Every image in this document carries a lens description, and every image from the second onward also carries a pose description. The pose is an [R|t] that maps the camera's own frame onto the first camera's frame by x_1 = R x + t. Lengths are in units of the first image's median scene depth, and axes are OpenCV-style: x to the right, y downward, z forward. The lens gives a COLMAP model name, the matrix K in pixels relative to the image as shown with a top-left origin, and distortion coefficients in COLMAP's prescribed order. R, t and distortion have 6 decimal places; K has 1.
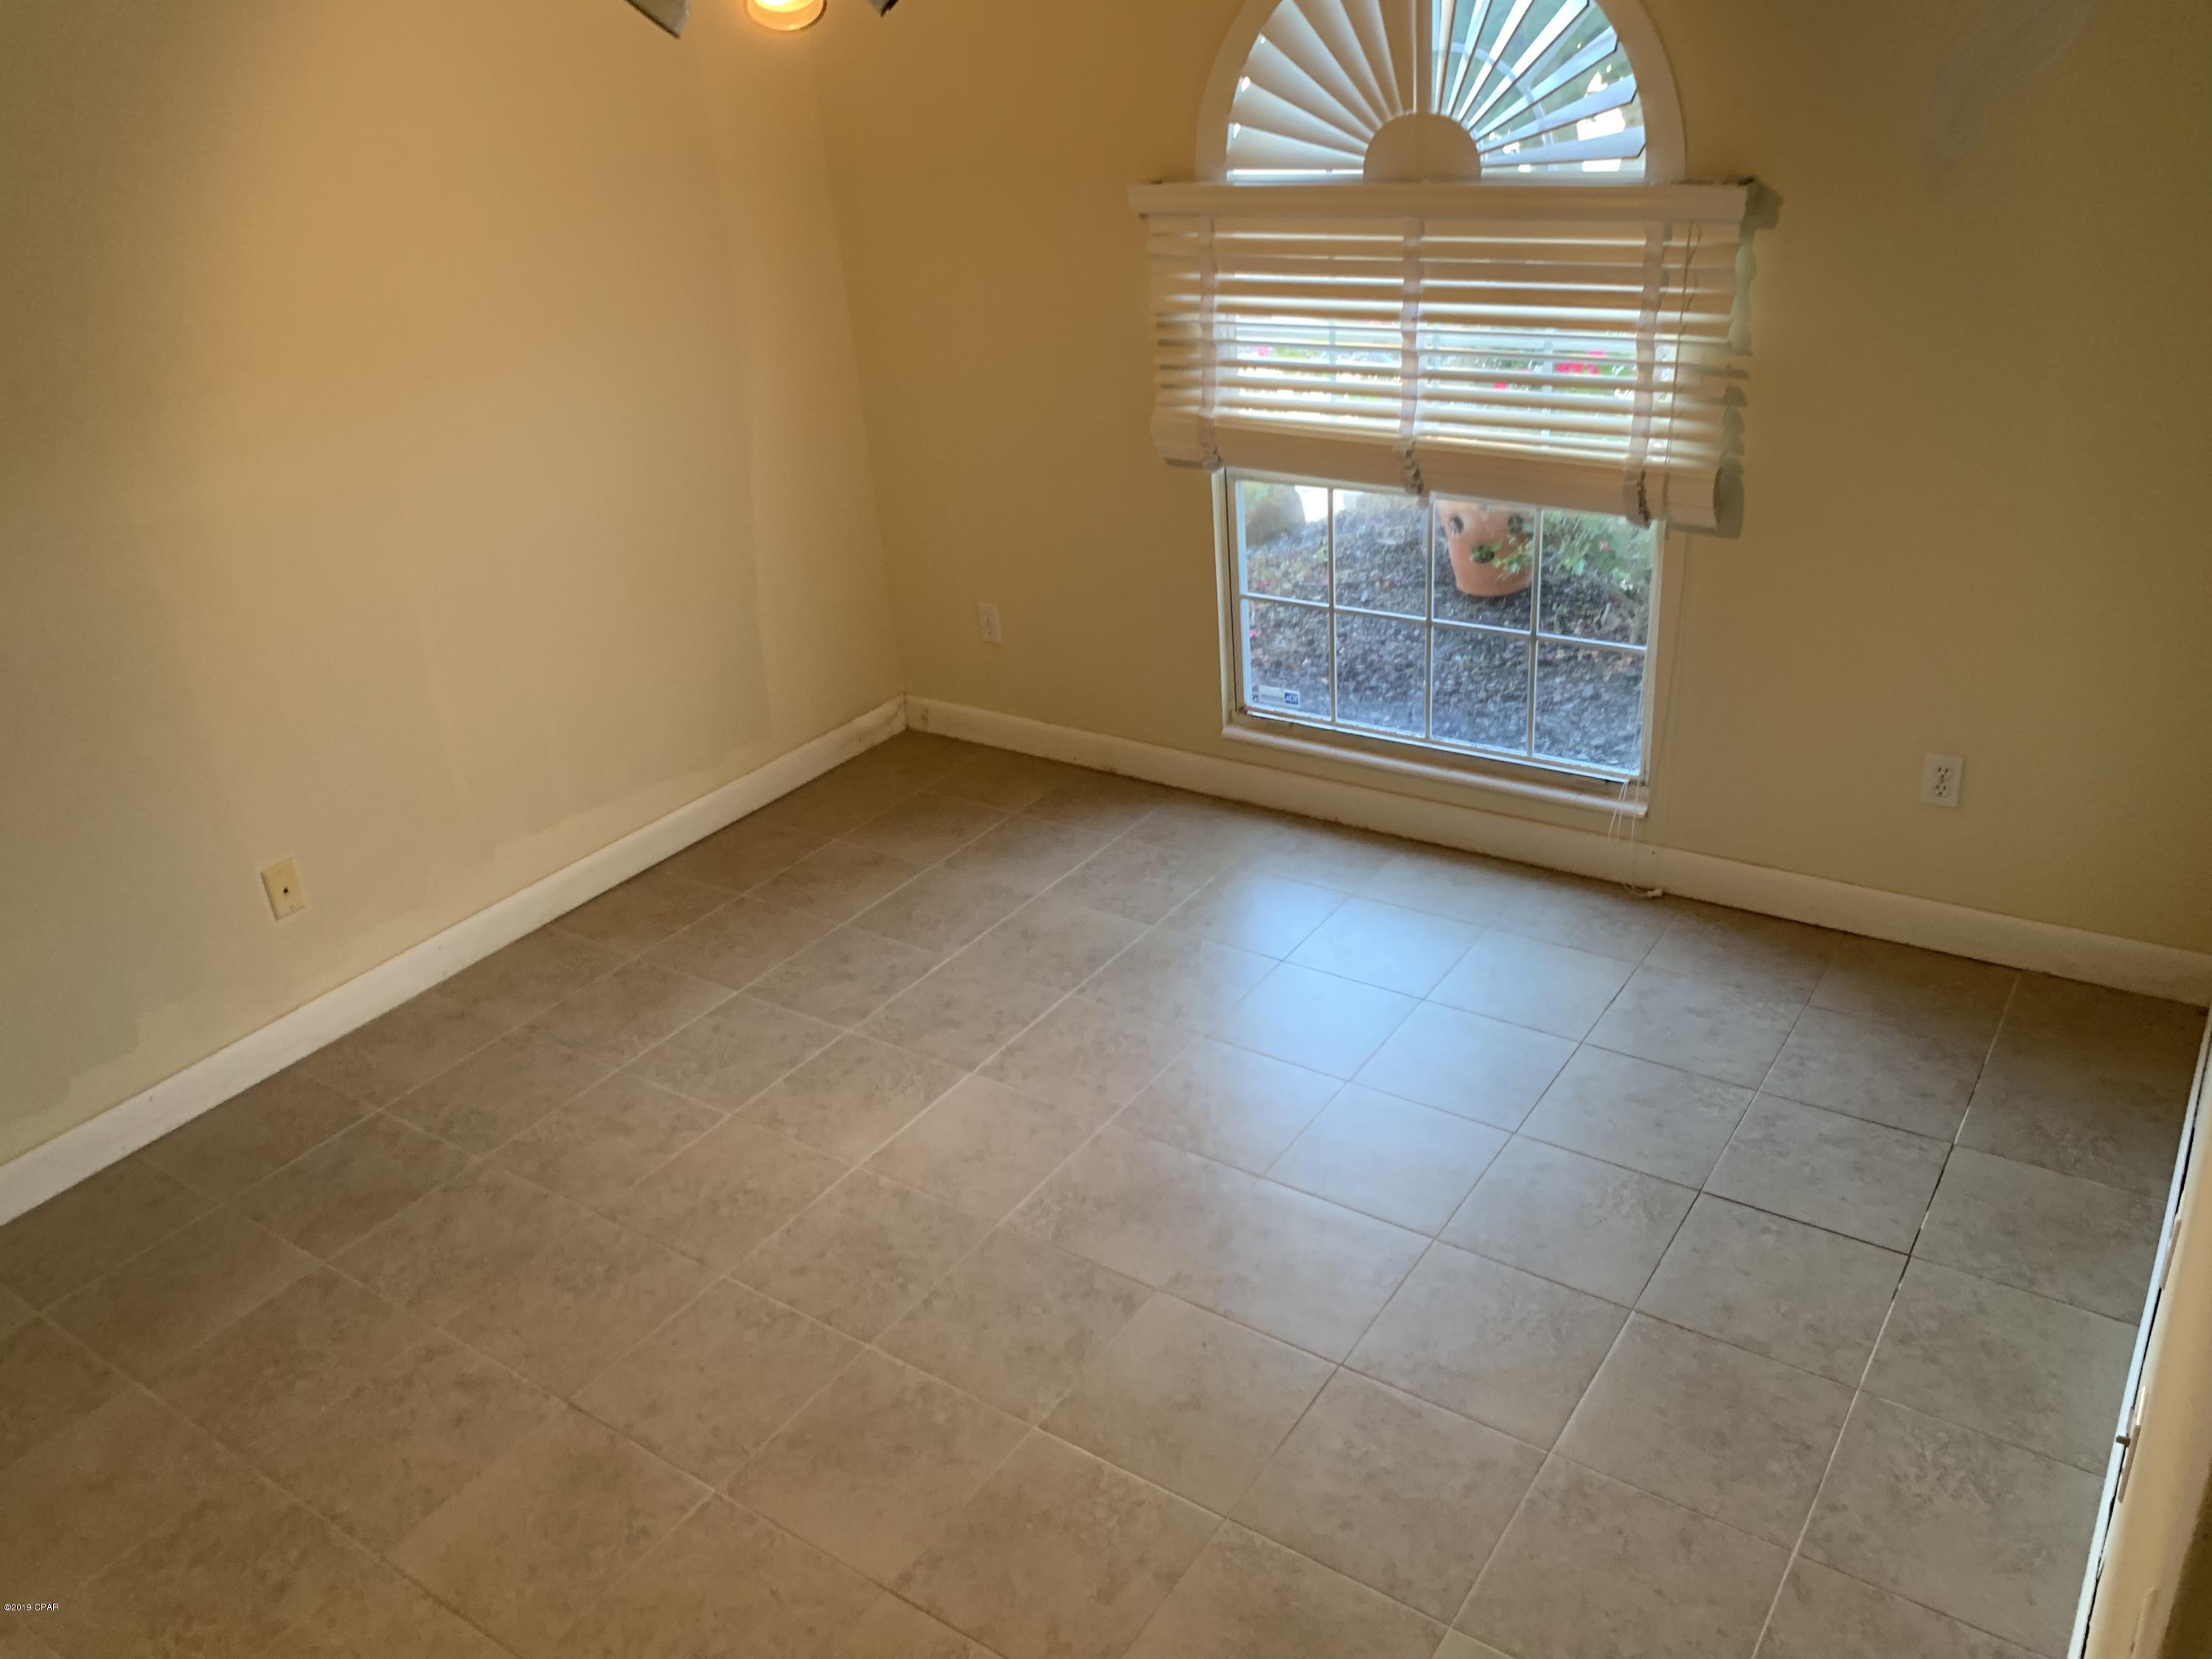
lens RADIAL K [[1700.9, 0, 1095.8], [0, 1700.9, 827.9], [0, 0, 1]] dist [0.009774, -0.008687]
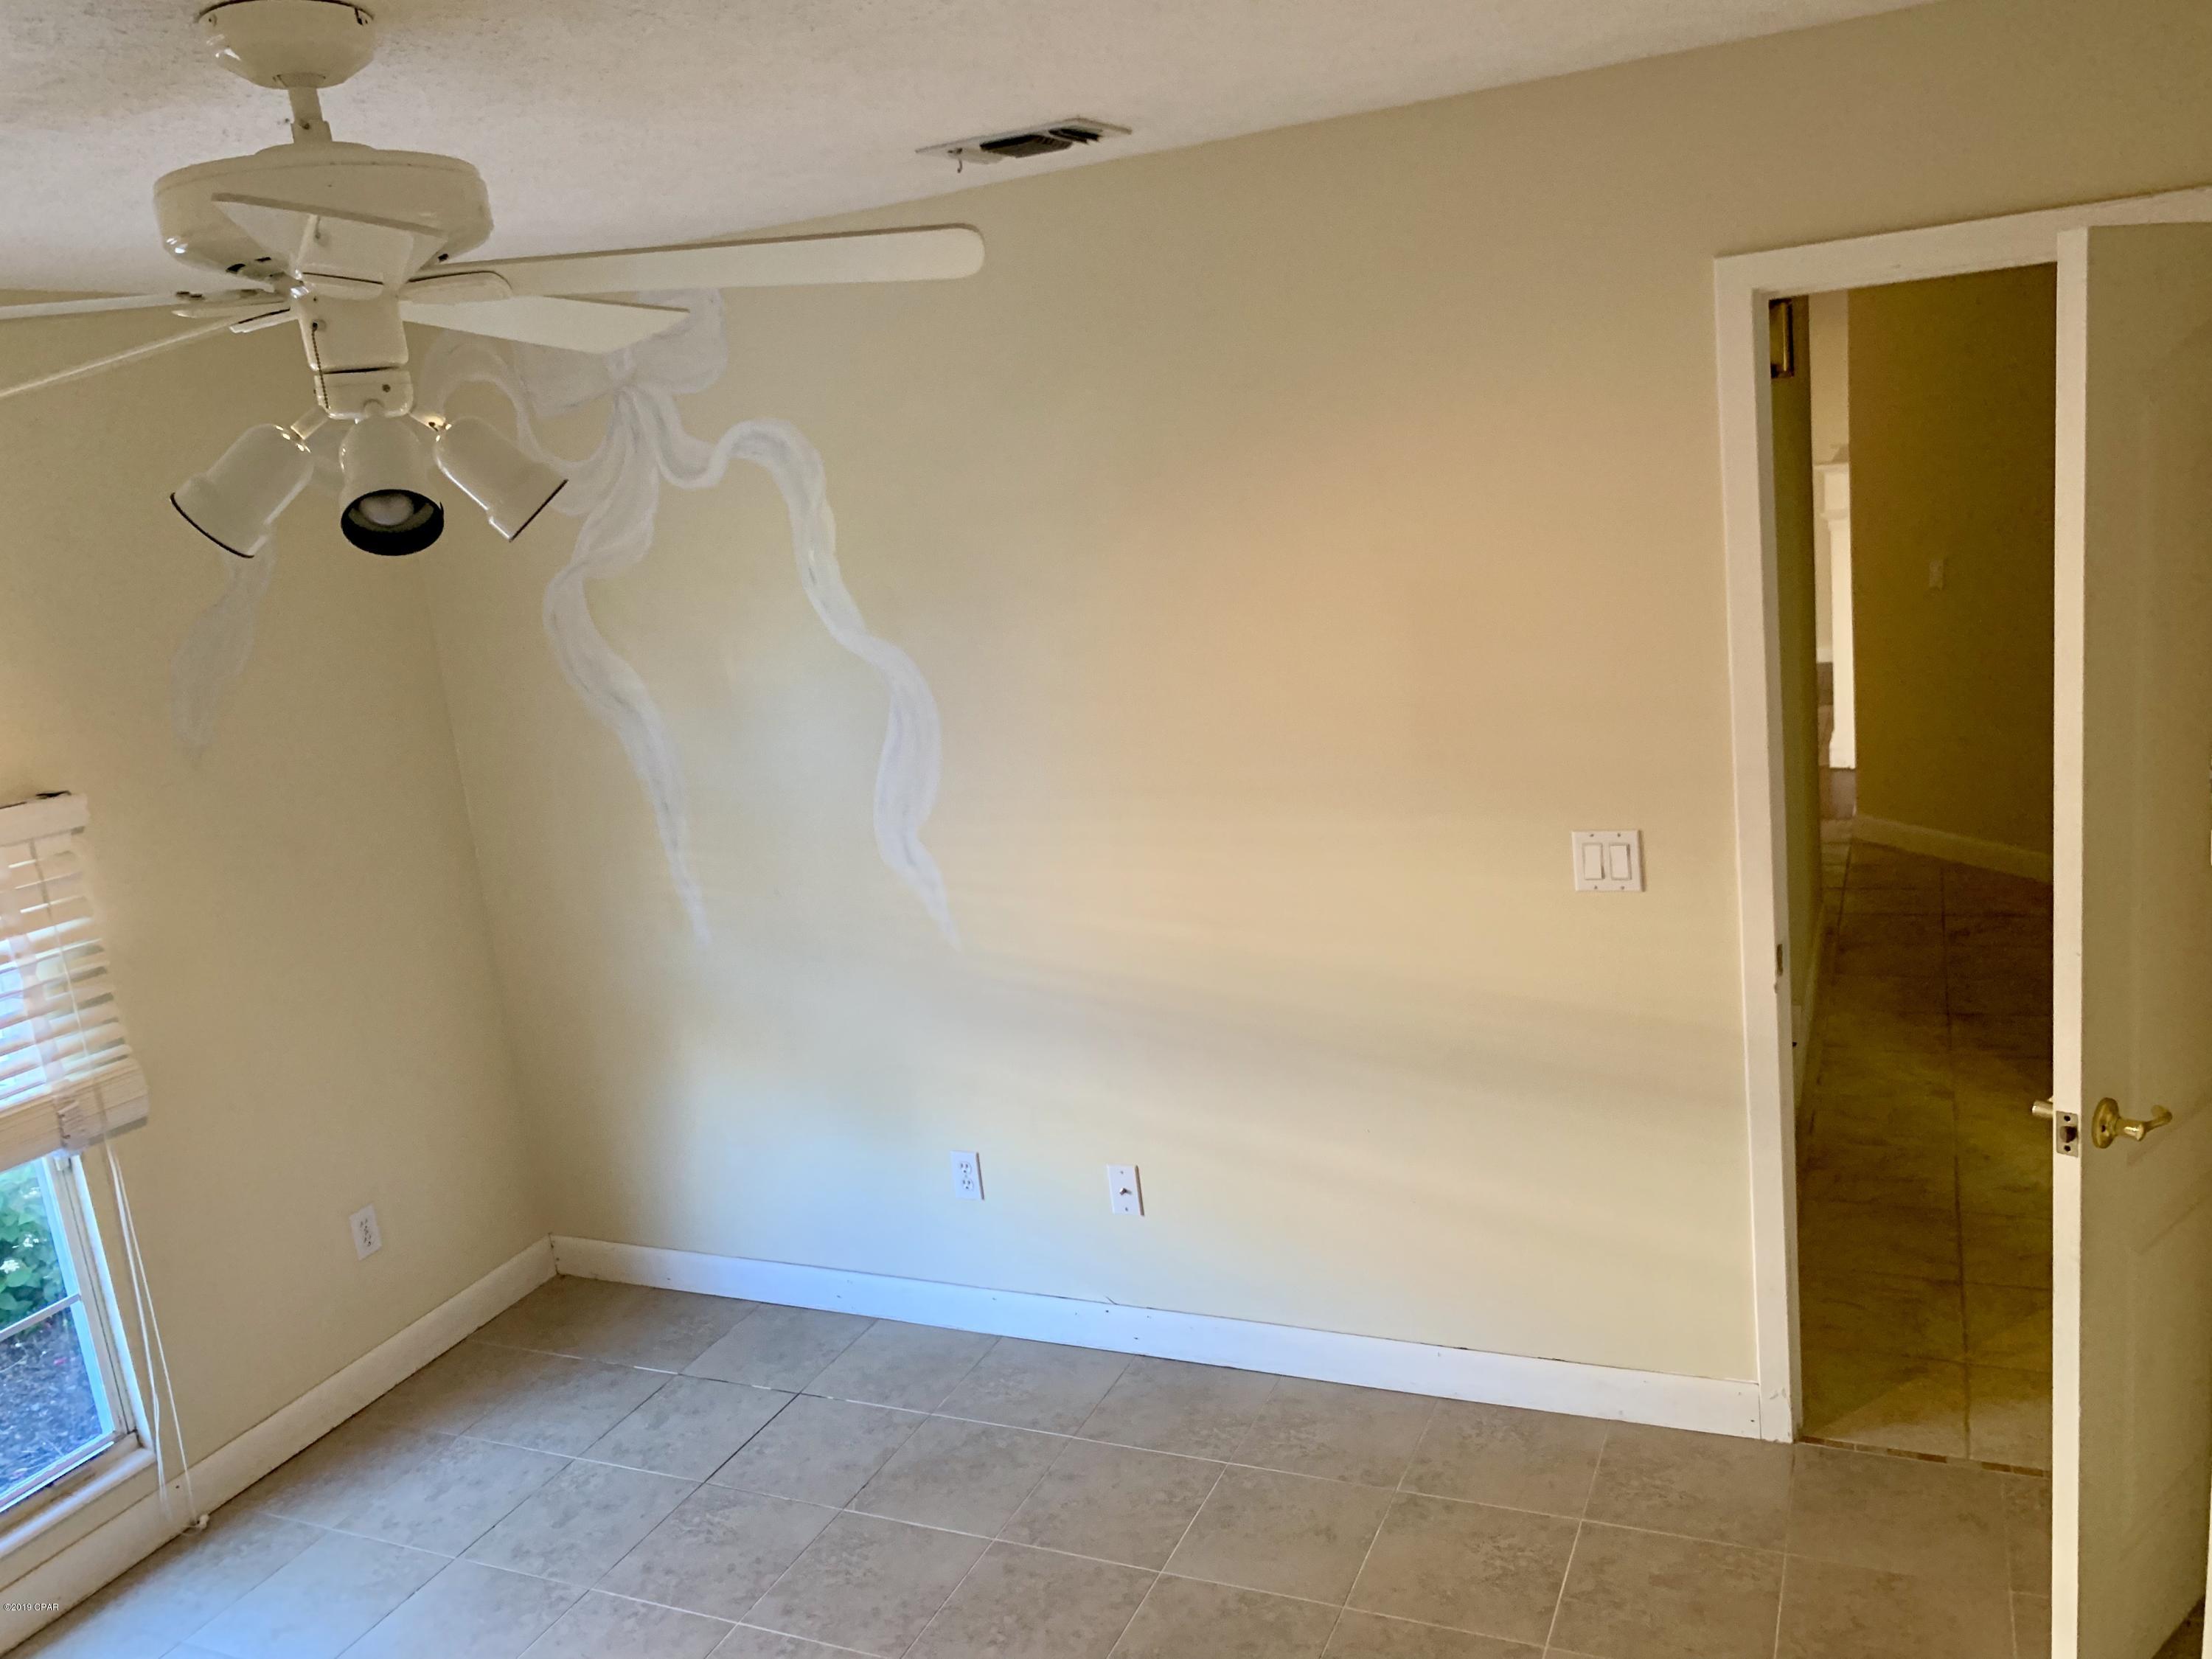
lens RADIAL K [[1657.5, 0, 1107.8], [0, 1657.5, 825.9], [0, 0, 1]] dist [-0.001059, -0.002400]
pose [[-0.169794, -0.110450, 0.979271, -0.646852], [0.551040, 0.813196, 0.187263, -0.182643], [-0.817022, 0.571413, -0.077213, 0.514261]]
